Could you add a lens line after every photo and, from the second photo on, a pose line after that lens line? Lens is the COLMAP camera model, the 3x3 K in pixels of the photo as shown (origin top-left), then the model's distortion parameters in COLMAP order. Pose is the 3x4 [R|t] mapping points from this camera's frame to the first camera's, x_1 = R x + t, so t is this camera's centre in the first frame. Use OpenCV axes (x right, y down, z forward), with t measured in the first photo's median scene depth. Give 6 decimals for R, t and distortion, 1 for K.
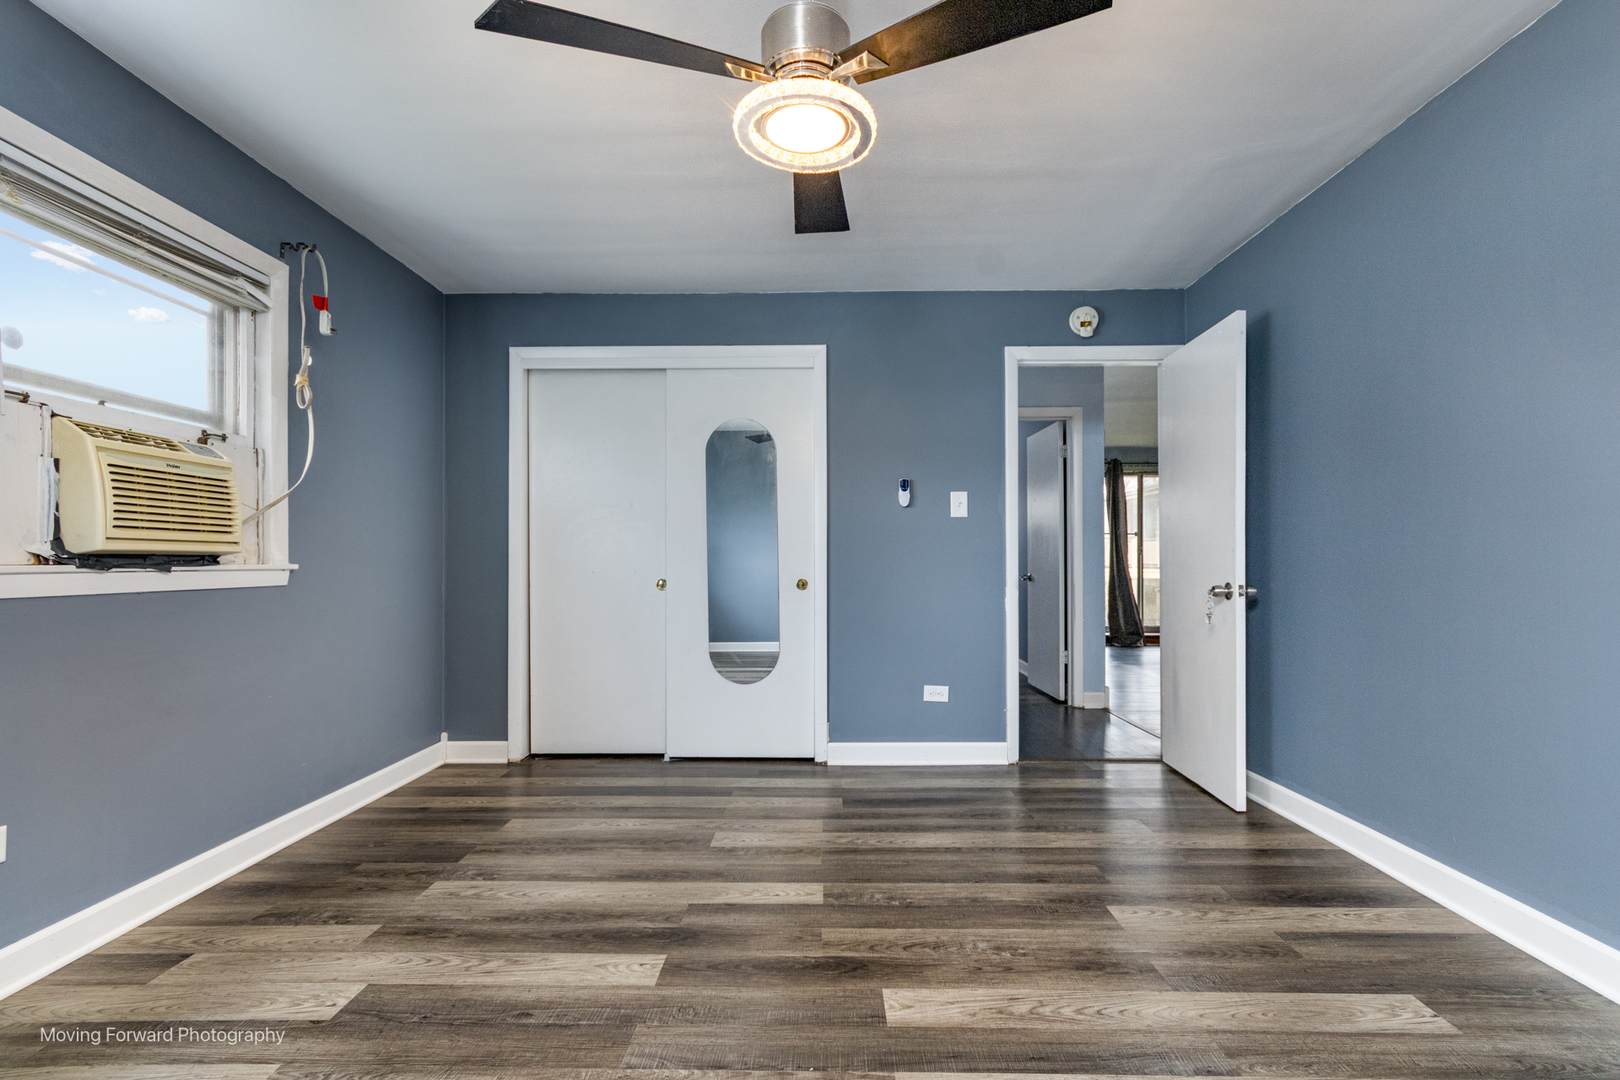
lens RADIAL K [[754.9, 0, 810.0], [0, 754.9, 545.2], [0, 0, 1]] dist [-0.000262, 0.000179]
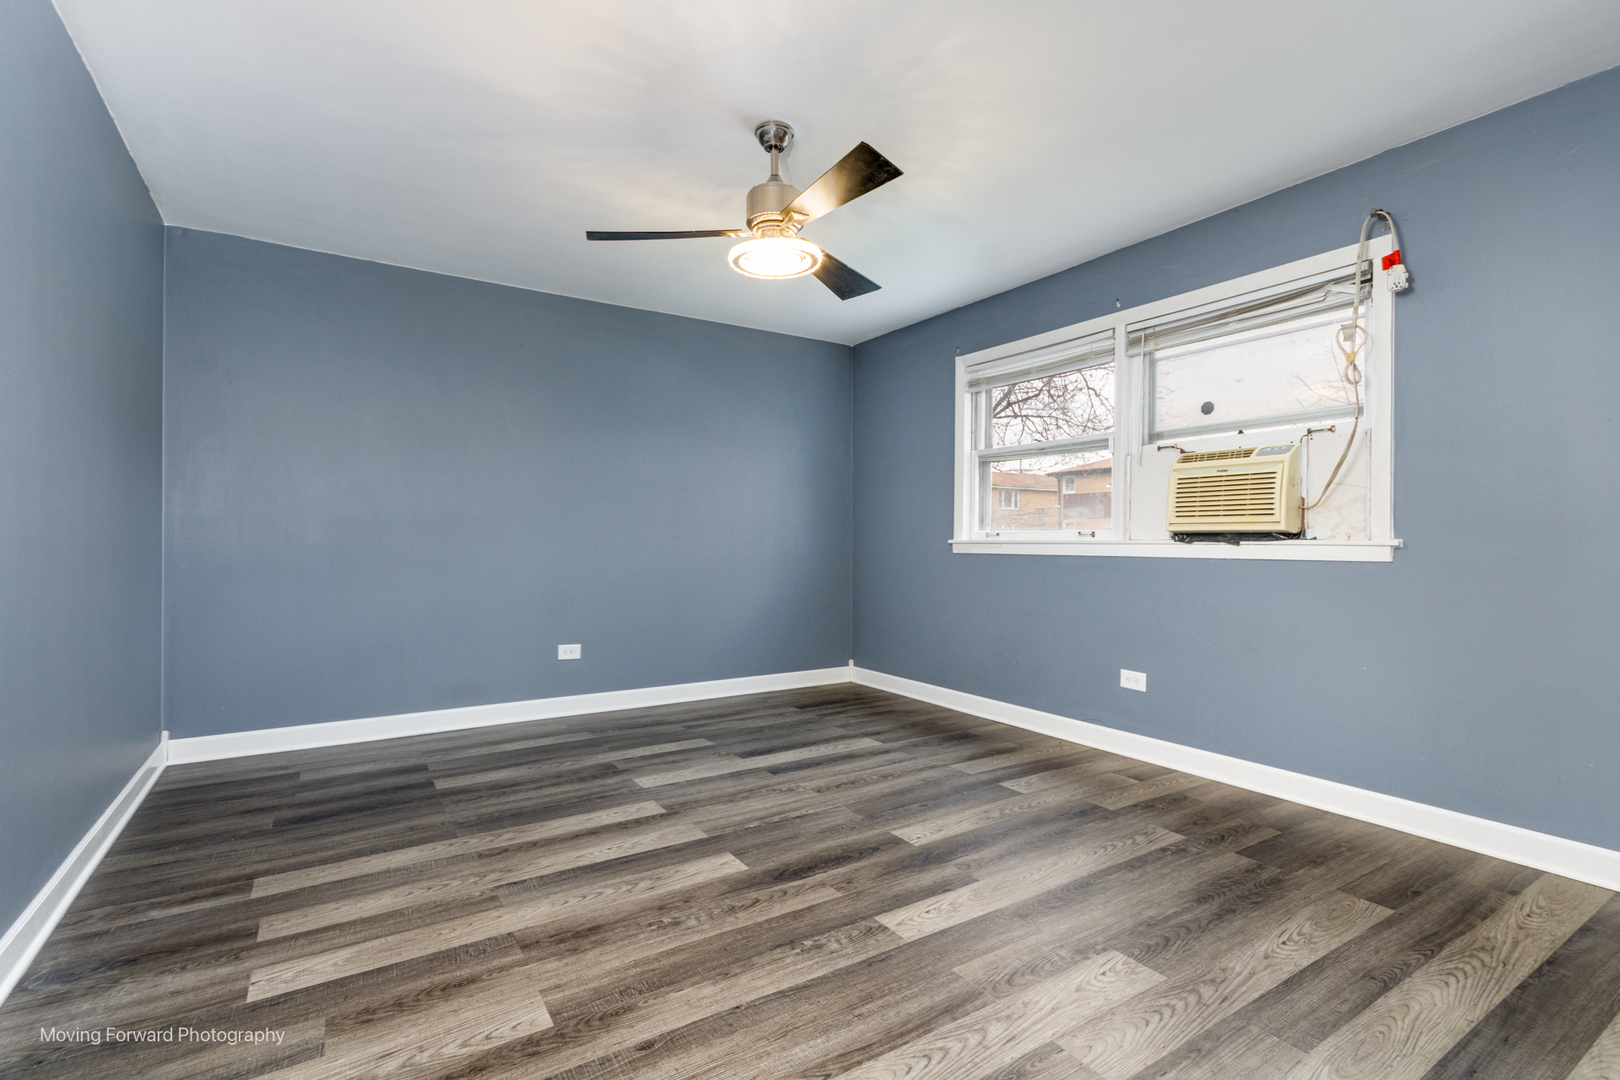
lens RADIAL K [[754.9, 0, 810.0], [0, 754.9, 545.2], [0, 0, 1]] dist [-0.000262, 0.000179]
pose [[-0.834517, 0.005380, -0.550956, 0.601538], [0.011948, 0.999894, -0.008332, 0.038862], [0.550853, -0.013536, -0.834493, 1.795267]]
